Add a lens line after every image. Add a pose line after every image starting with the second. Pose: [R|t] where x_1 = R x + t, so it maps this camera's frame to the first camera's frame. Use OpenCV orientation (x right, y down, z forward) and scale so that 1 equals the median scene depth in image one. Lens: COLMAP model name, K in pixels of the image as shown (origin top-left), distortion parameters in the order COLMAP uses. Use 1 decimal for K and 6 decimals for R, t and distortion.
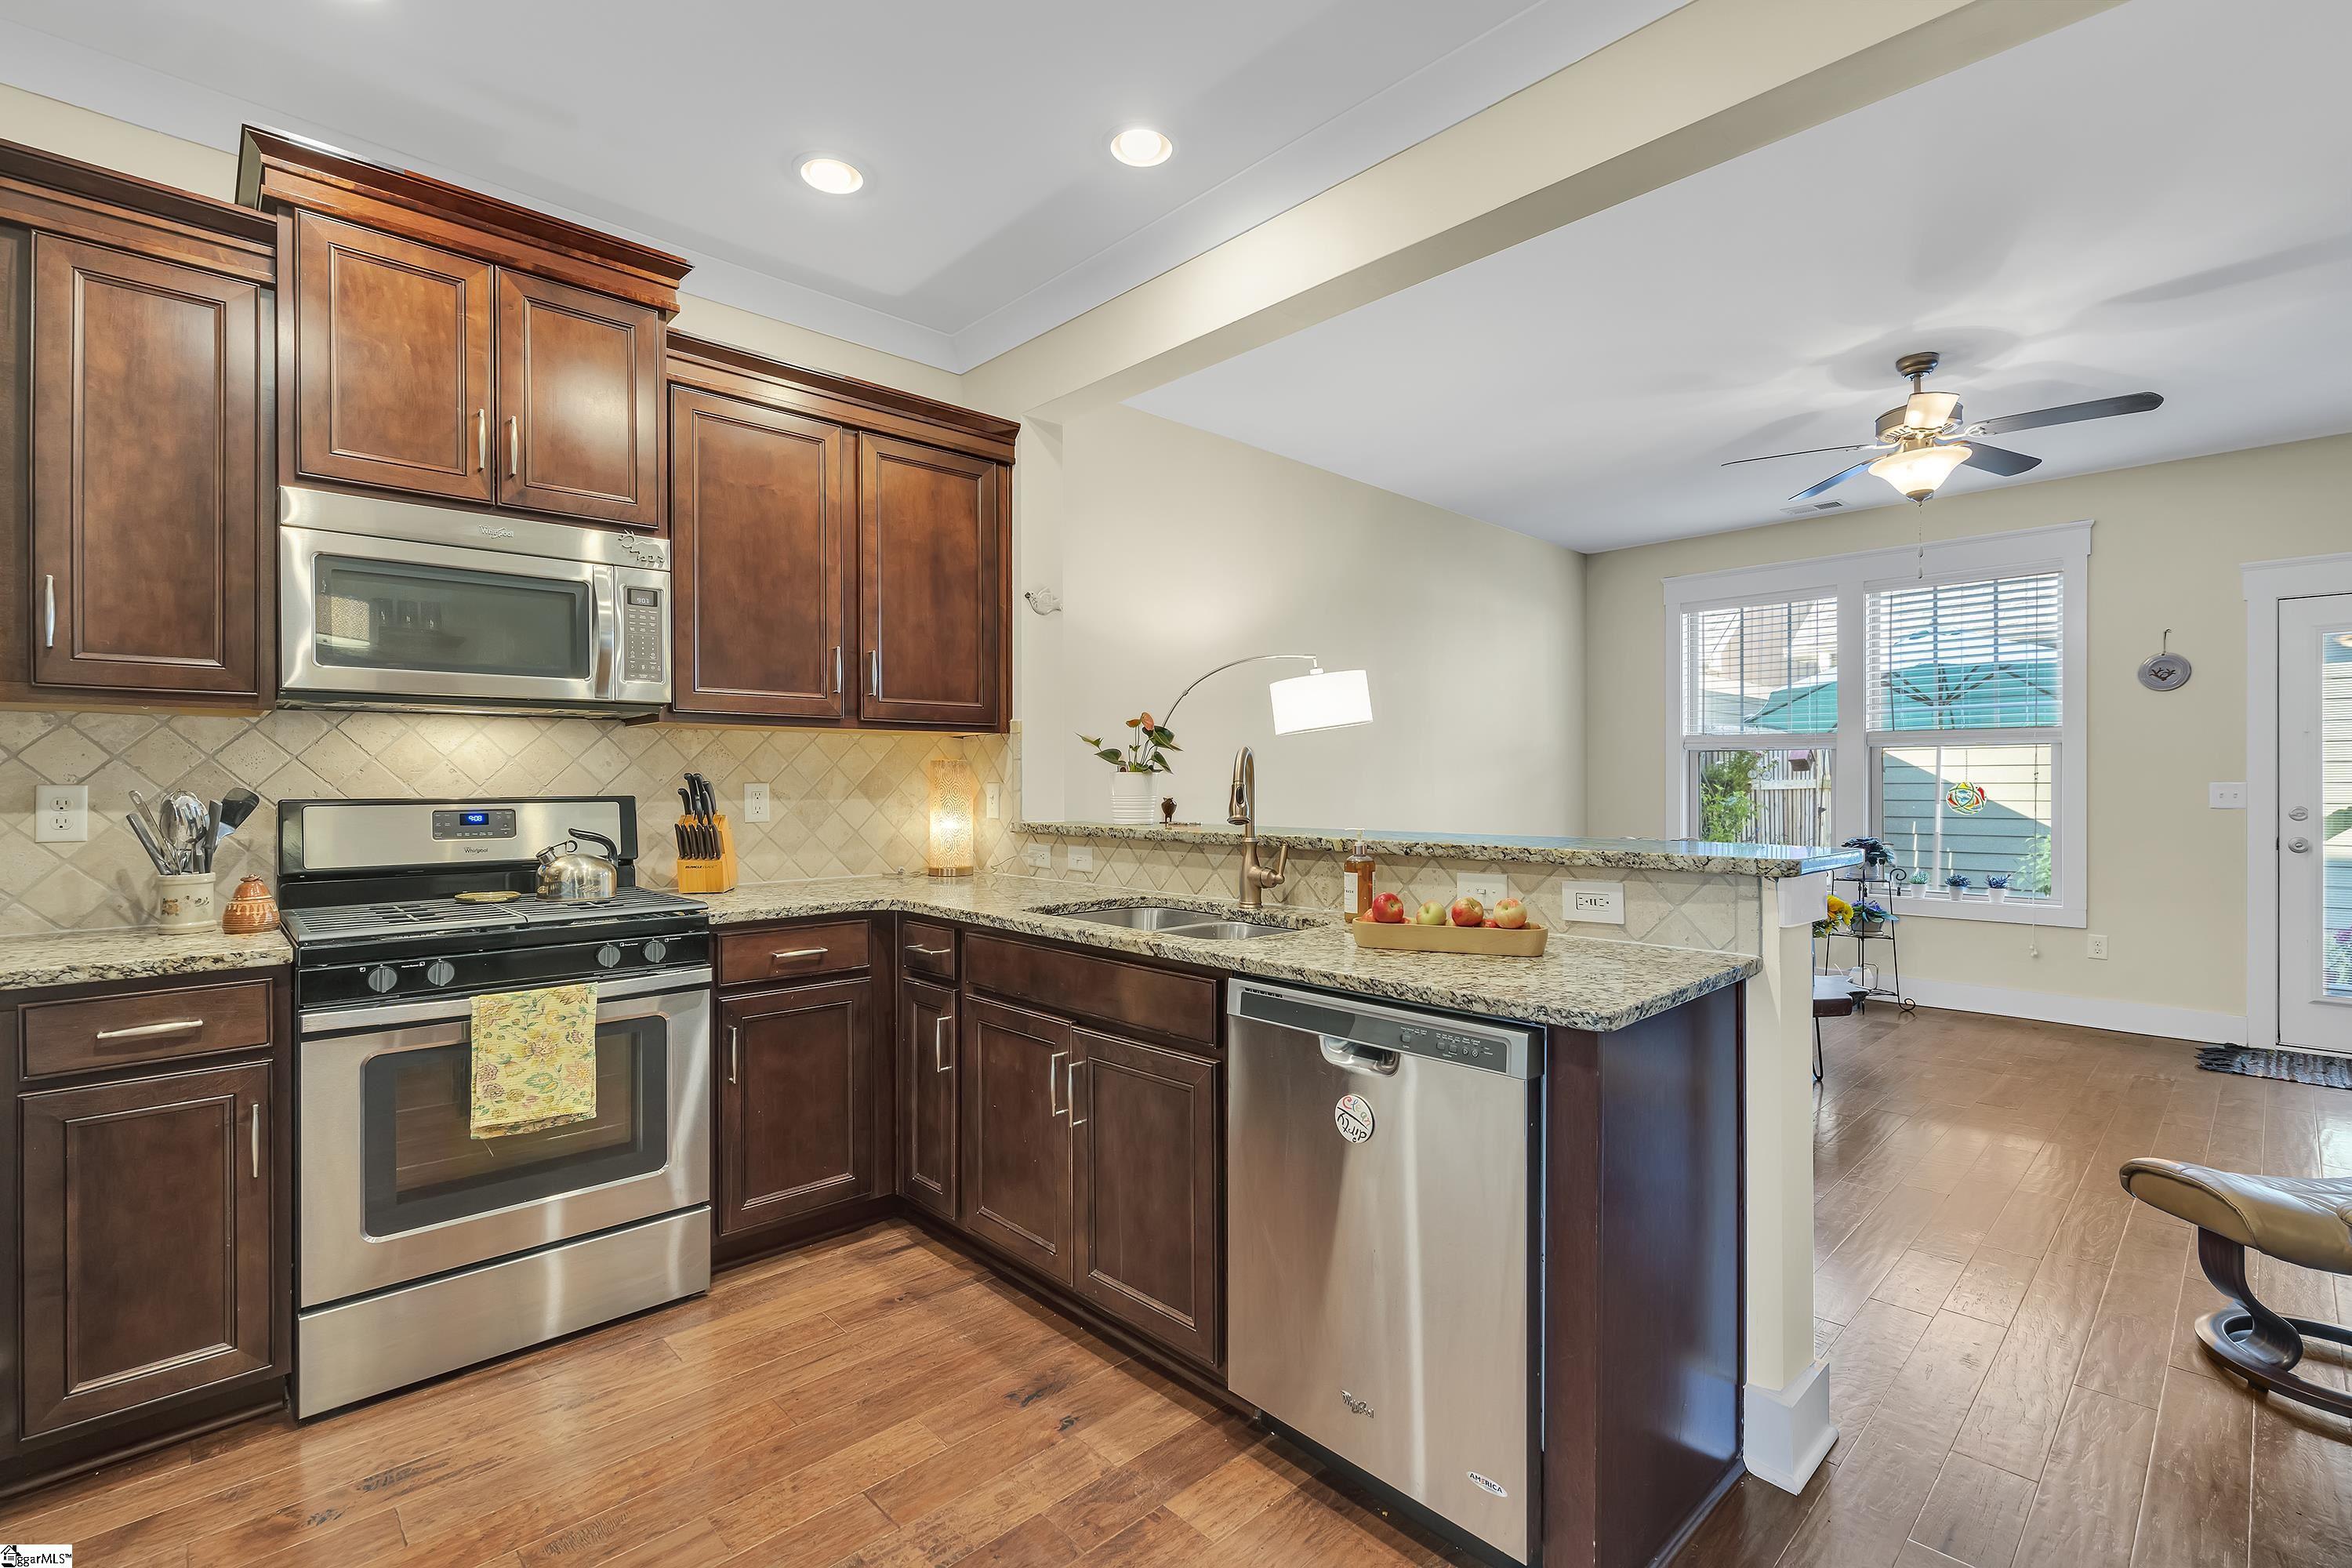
lens RADIAL K [[1049.2, 0, 1190.5], [0, 1049.2, 789.7], [0, 0, 1]] dist [-0.012965, 0.003229]
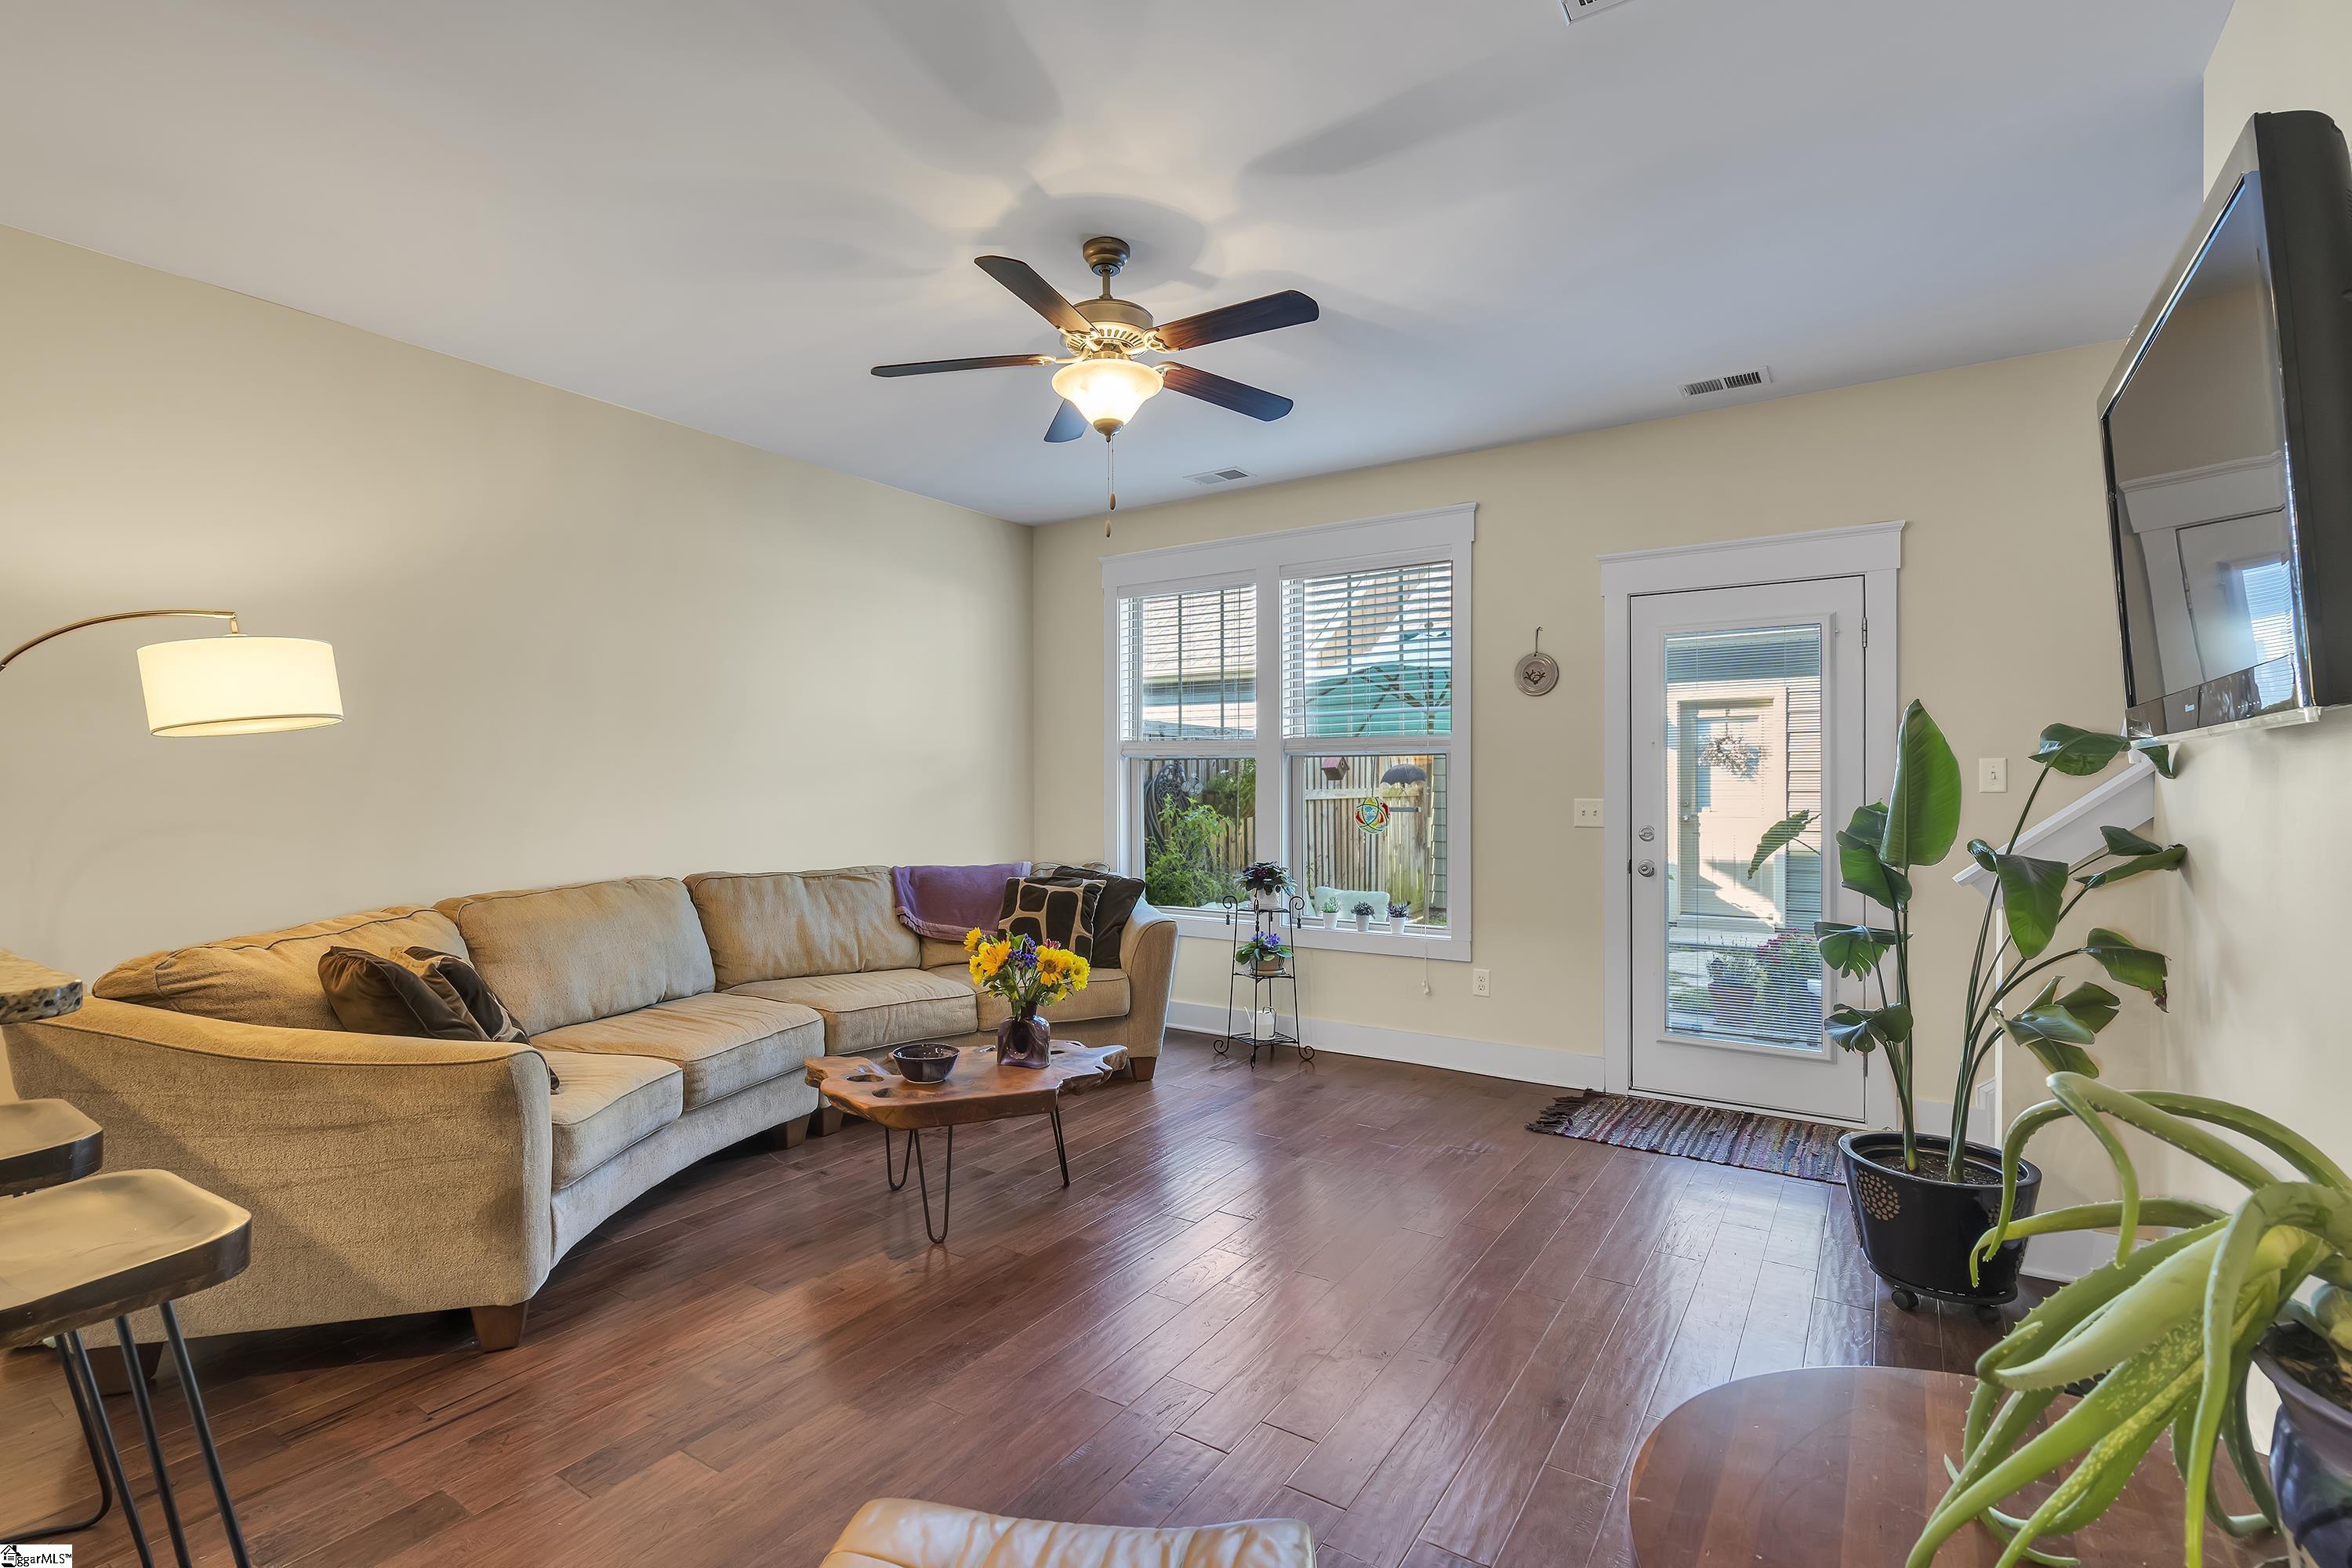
lens RADIAL K [[1115.9, 0, 1164.8], [0, 1115.9, 778.6], [0, 0, 1]] dist [0.001419, -0.000136]
pose [[0.971012, 0.002227, 0.239022, 0.358059], [0.001486, 0.999881, -0.015352, -0.008038], [-0.239028, 0.015262, 0.970893, 0.129306]]
